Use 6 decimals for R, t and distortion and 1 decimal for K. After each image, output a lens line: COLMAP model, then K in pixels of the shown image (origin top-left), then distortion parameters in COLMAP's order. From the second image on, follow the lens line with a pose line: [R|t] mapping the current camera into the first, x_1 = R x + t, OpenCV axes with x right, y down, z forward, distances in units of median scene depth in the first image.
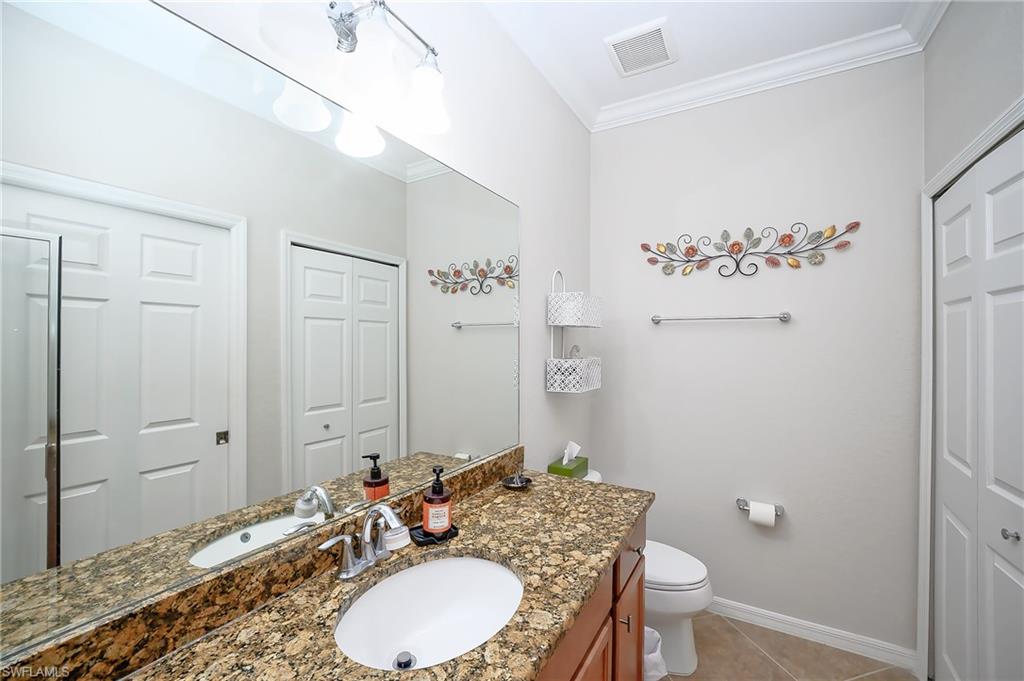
lens RADIAL K [[415.0, 0, 508.6], [0, 415.0, 340.3], [0, 0, 1]] dist [-0.020980, 0.000277]
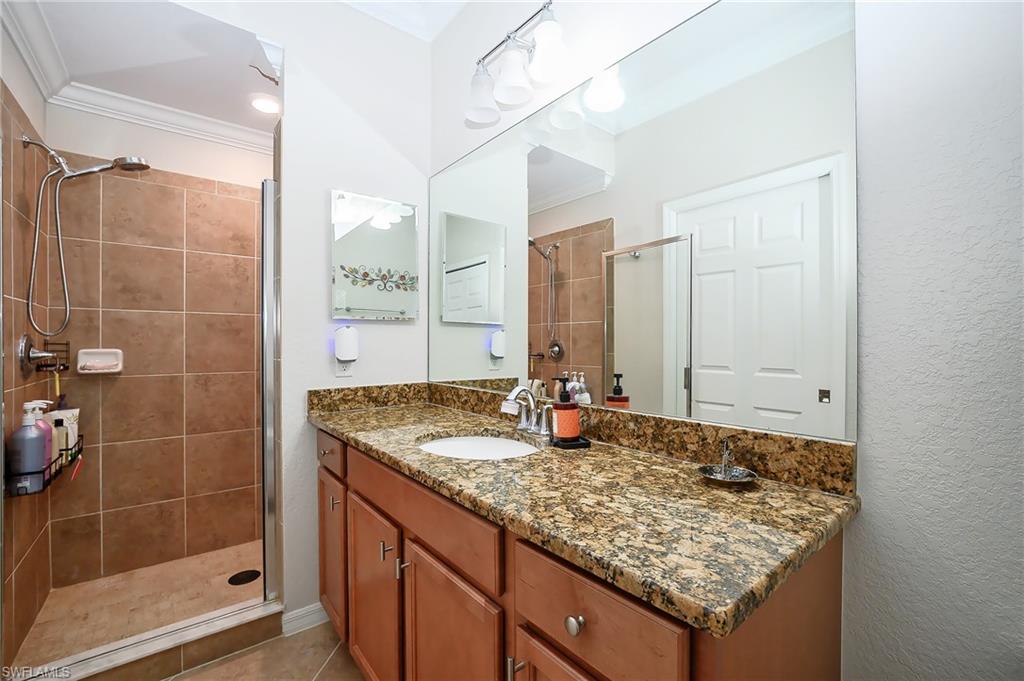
lens RADIAL K [[415.0, 0, 508.6], [0, 415.0, 340.3], [0, 0, 1]] dist [-0.020980, 0.000277]
pose [[-0.330022, -0.002147, -0.943971, 0.740165], [0.003533, 0.999988, -0.003509, 0.180313], [0.943967, -0.004493, -0.330010, 1.025768]]
